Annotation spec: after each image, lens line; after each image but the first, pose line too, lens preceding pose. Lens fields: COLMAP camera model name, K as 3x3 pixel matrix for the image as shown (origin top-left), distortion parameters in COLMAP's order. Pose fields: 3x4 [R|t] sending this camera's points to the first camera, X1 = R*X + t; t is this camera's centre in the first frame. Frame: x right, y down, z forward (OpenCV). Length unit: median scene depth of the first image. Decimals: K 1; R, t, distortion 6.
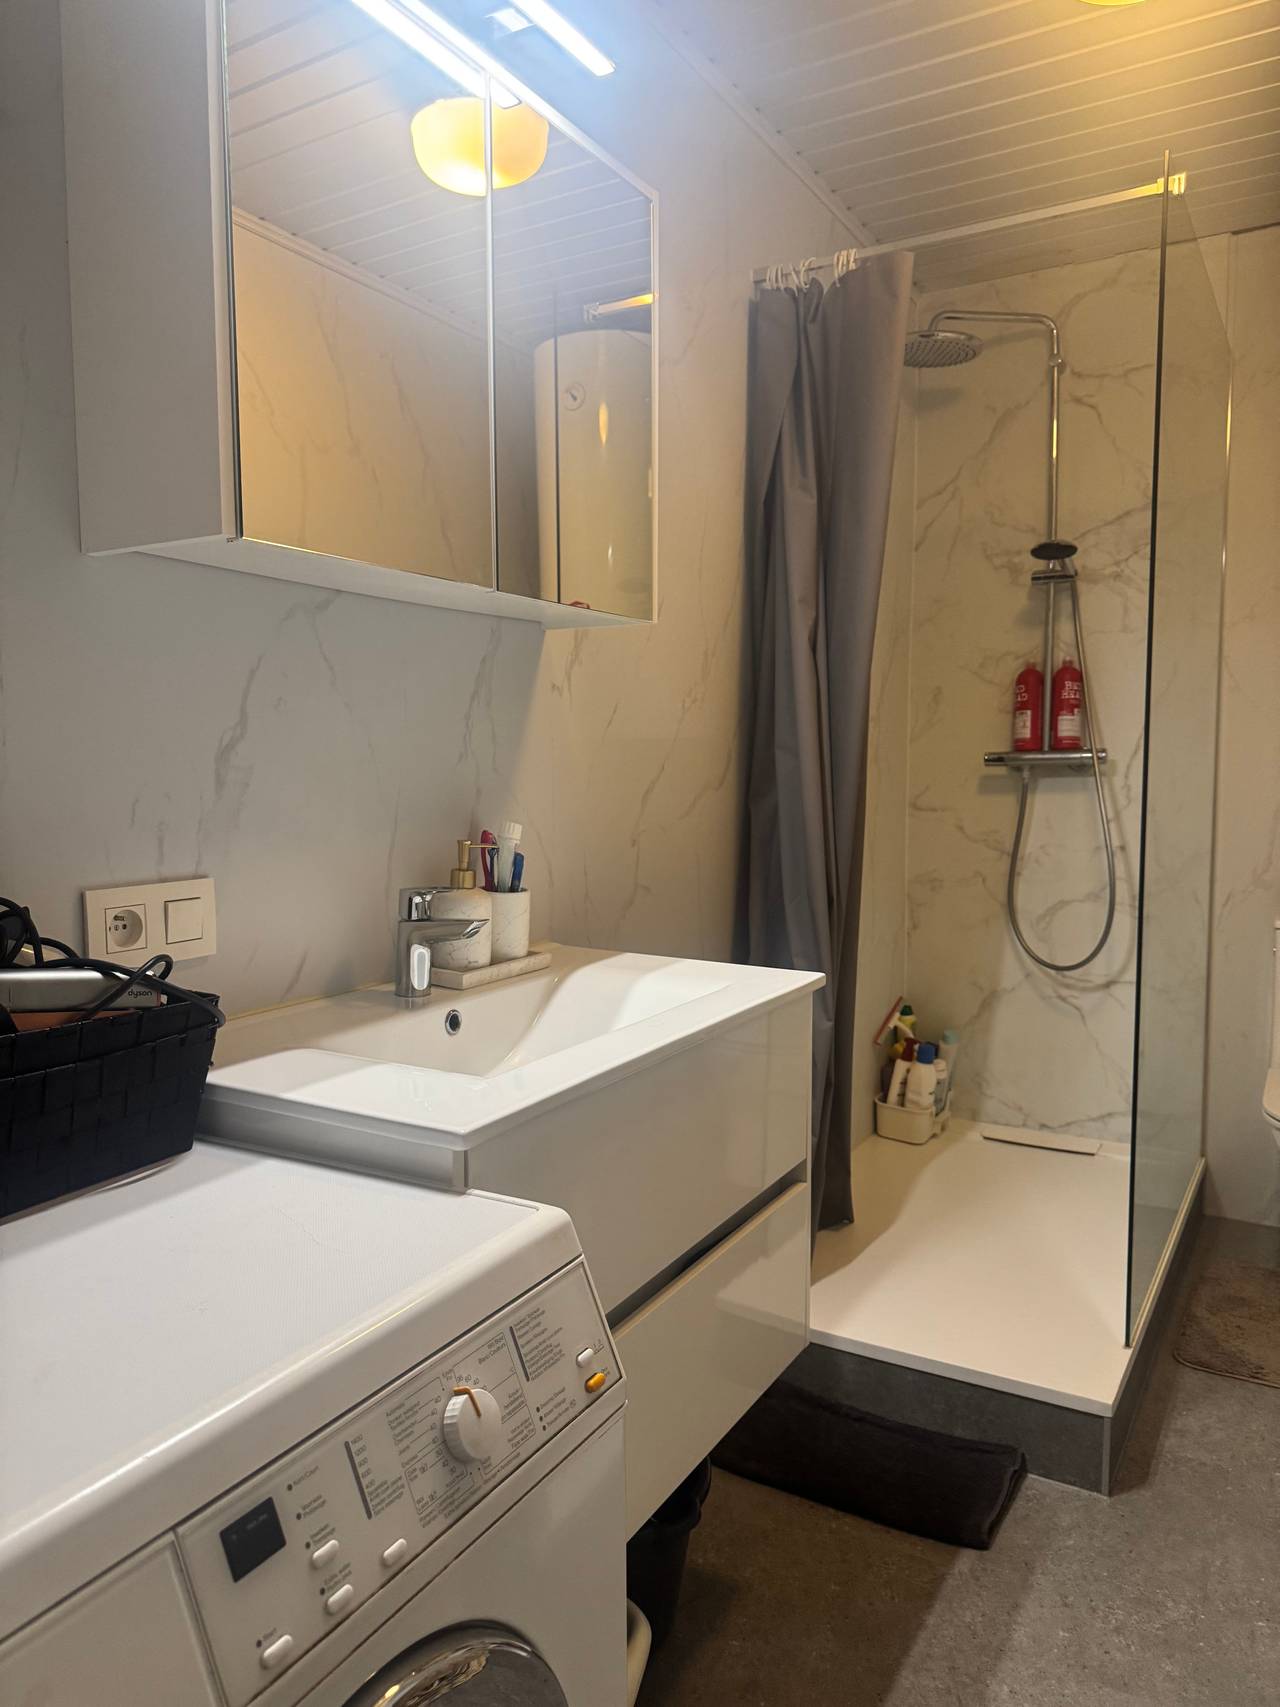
lens RADIAL K [[1190.7, 0, 633.0], [0, 1190.7, 854.4], [0, 0, 1]] dist [0.090883, -0.120530]
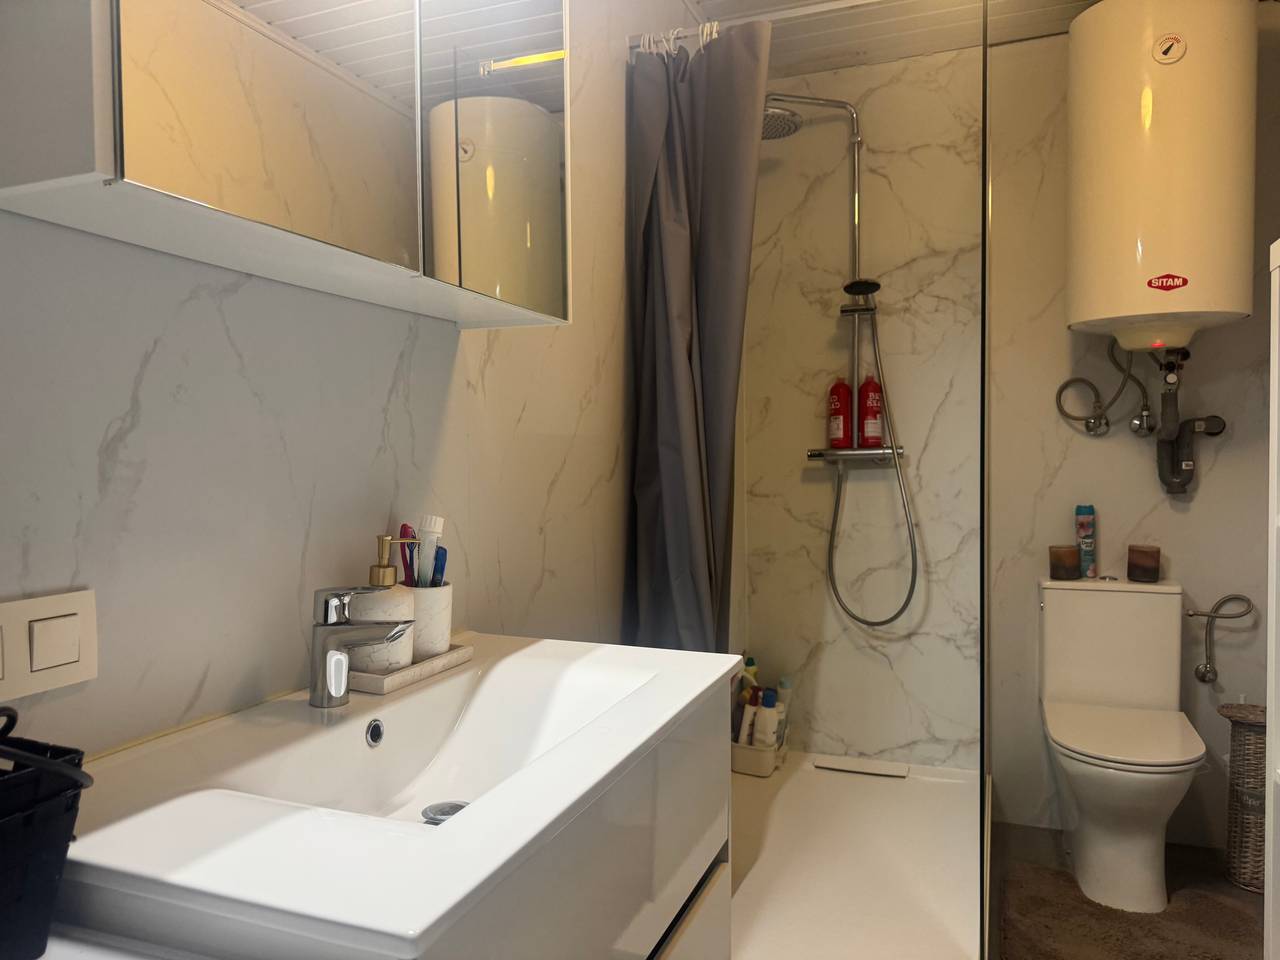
lens RADIAL K [[897.3, 0, 640.0], [0, 897.3, 480.0], [0, 0, 1]] dist [0.110988, -0.176856]
pose [[0.987269, -0.010851, 0.158688, -0.026280], [0.019775, 0.998303, -0.054764, -0.006280], [-0.157824, 0.057205, 0.985809, 0.118988]]
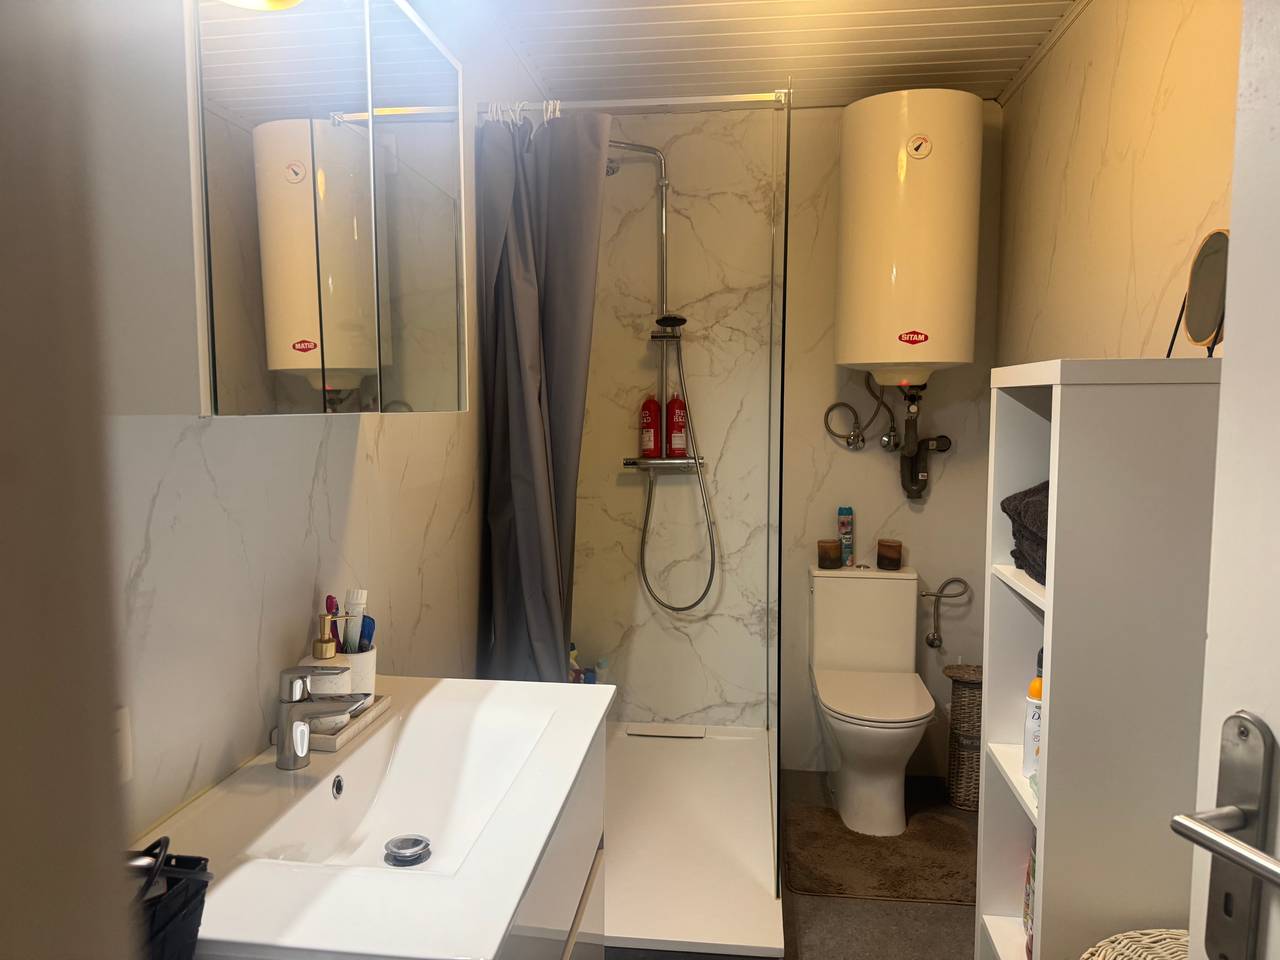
lens RADIAL K [[883.8, 0, 639.9], [0, 883.8, 485.2], [0, 0, 1]] dist [0.156734, -0.284233]
pose [[0.918585, -0.032978, 0.393844, -0.099151], [0.031803, 0.999449, 0.009512, -0.066086], [-0.393941, 0.003788, 0.919128, 0.049496]]
